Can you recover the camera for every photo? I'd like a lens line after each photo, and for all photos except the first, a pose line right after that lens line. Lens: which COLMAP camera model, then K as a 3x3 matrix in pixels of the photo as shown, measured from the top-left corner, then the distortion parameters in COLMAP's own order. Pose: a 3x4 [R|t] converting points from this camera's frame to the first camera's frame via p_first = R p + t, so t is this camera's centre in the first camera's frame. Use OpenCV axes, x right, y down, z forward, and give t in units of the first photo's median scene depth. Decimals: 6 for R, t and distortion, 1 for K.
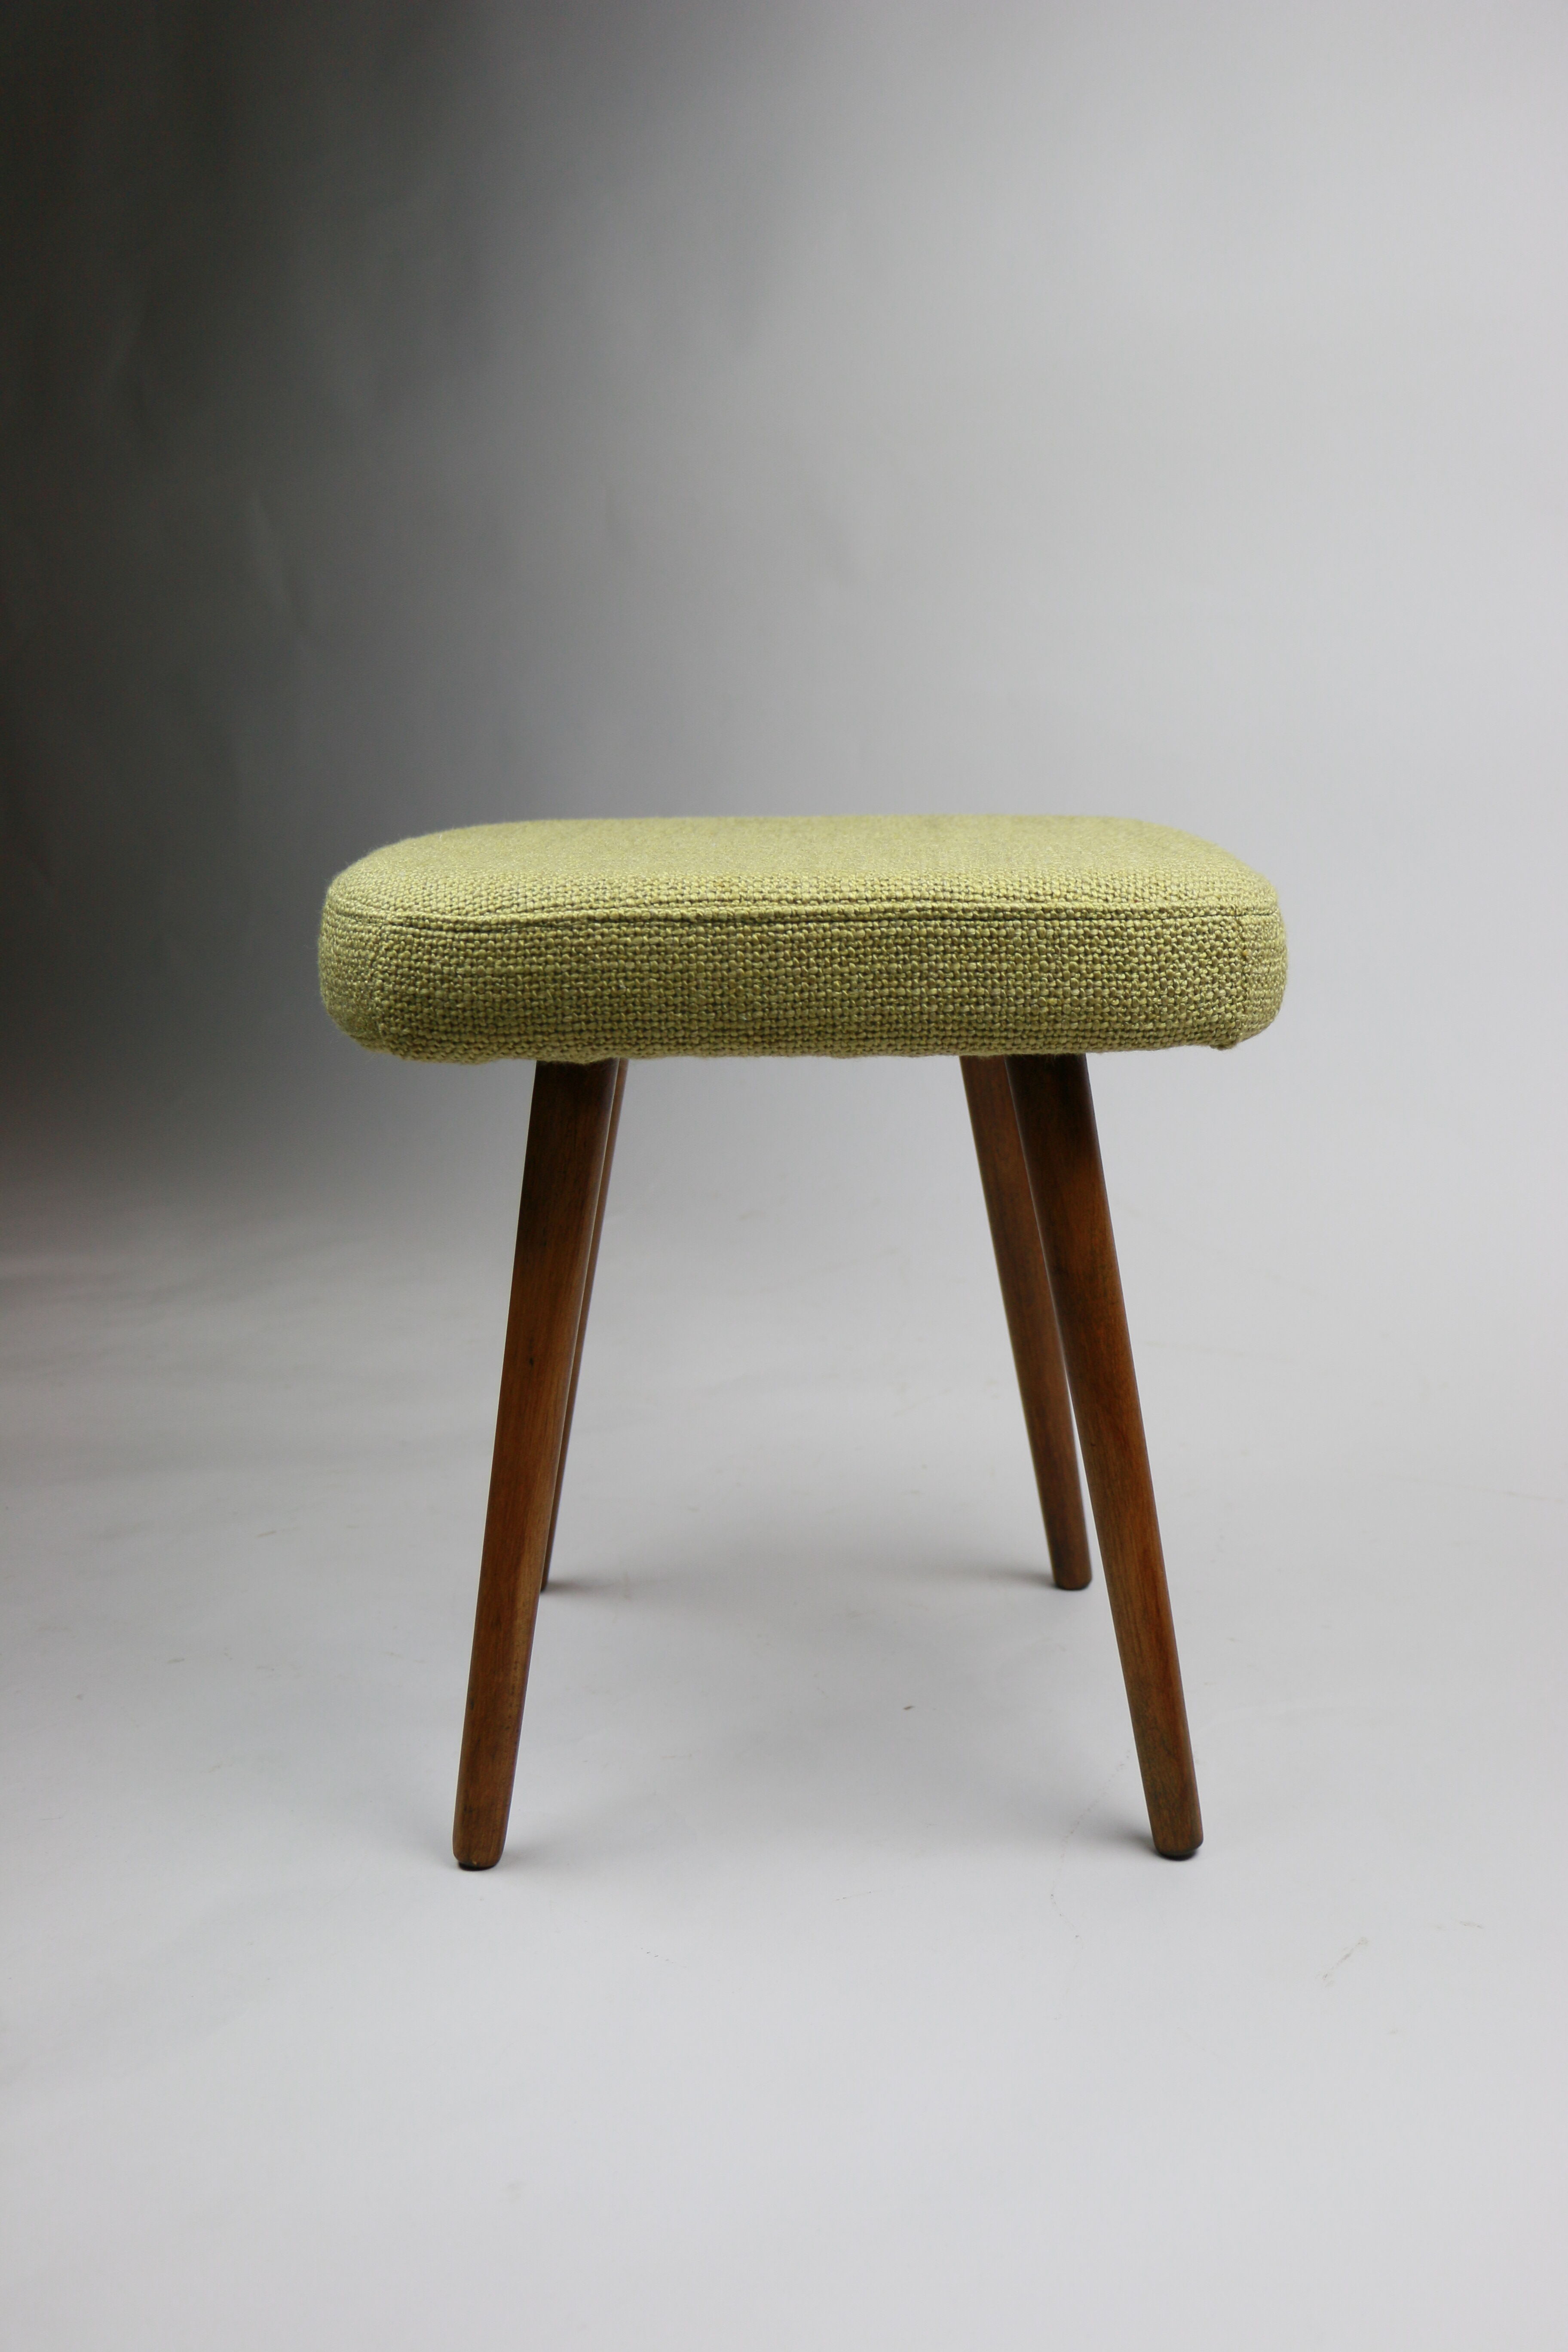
lens RADIAL K [[2402.1, 0, 788.7], [0, 2402.1, 1171.7], [0, 0, 1]] dist [-0.053356, 0.000000]
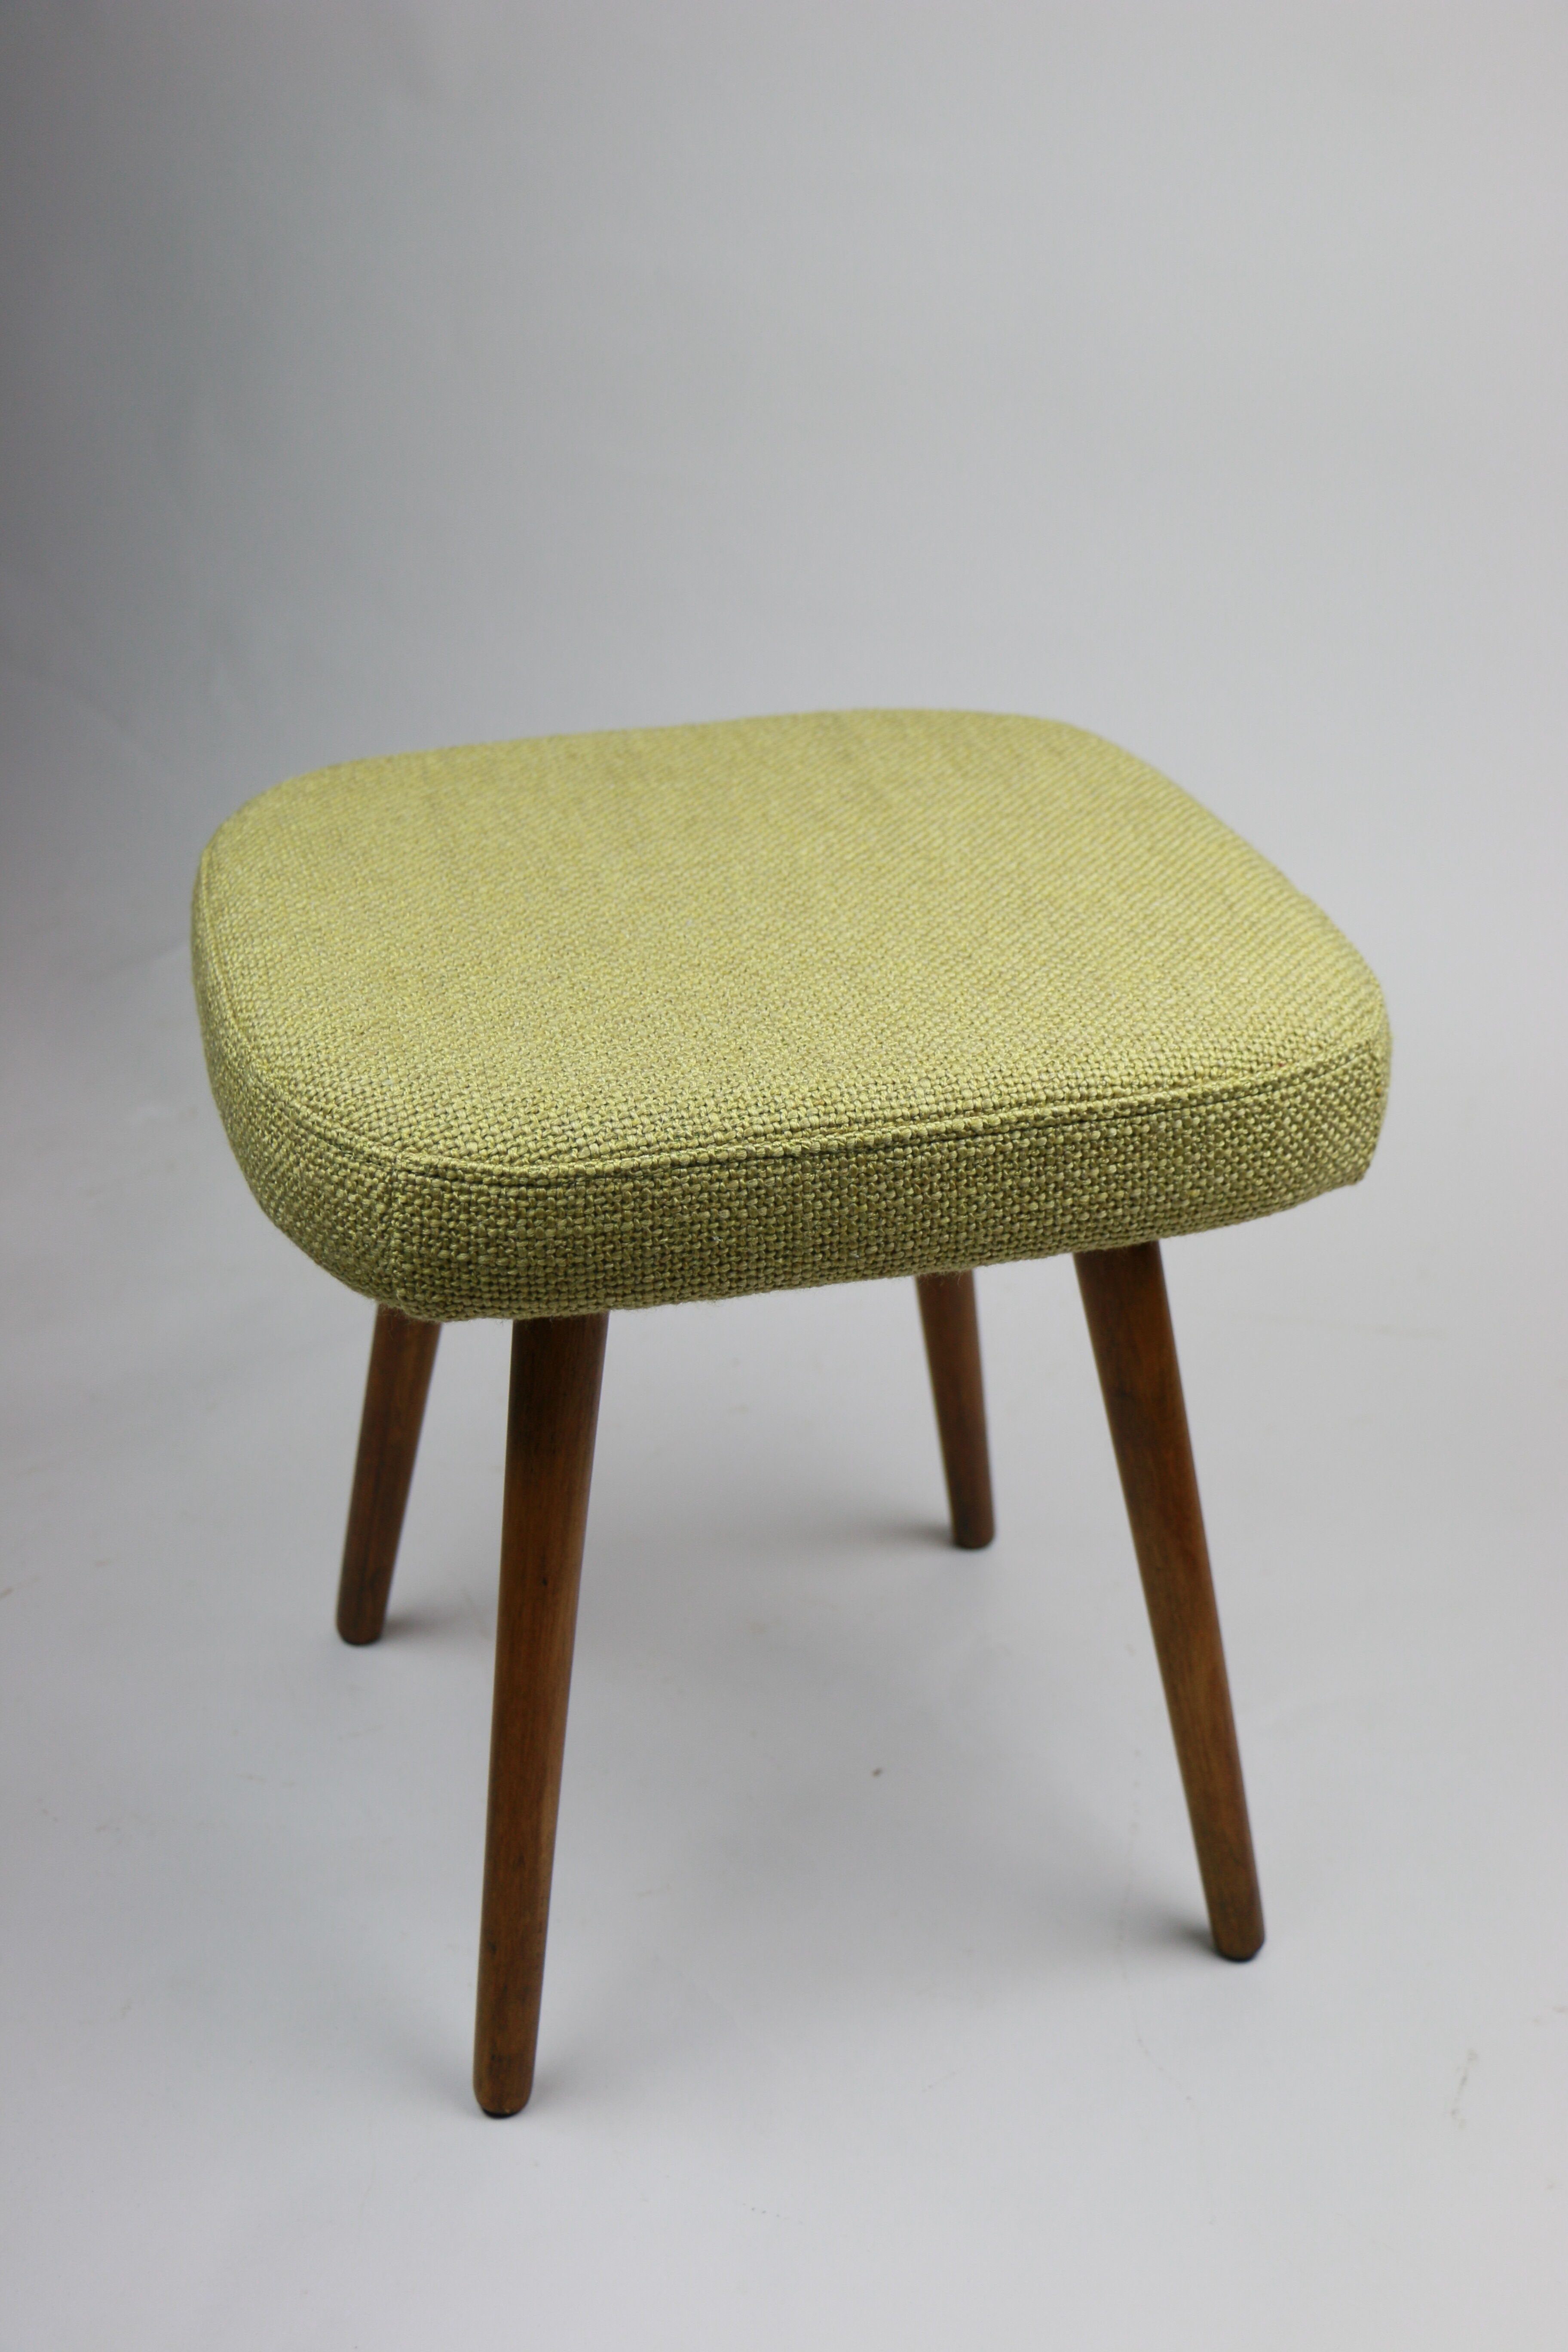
lens RADIAL K [[2939.8, 0, 781.7], [0, 2939.8, 1190.0], [0, 0, 1]] dist [0.046117, 0.000000]
pose [[0.959341, -0.115894, 0.257360, -0.305827], [0.037333, 0.955904, 0.291297, -0.386708], [-0.279771, -0.269845, 0.921364, 0.064926]]
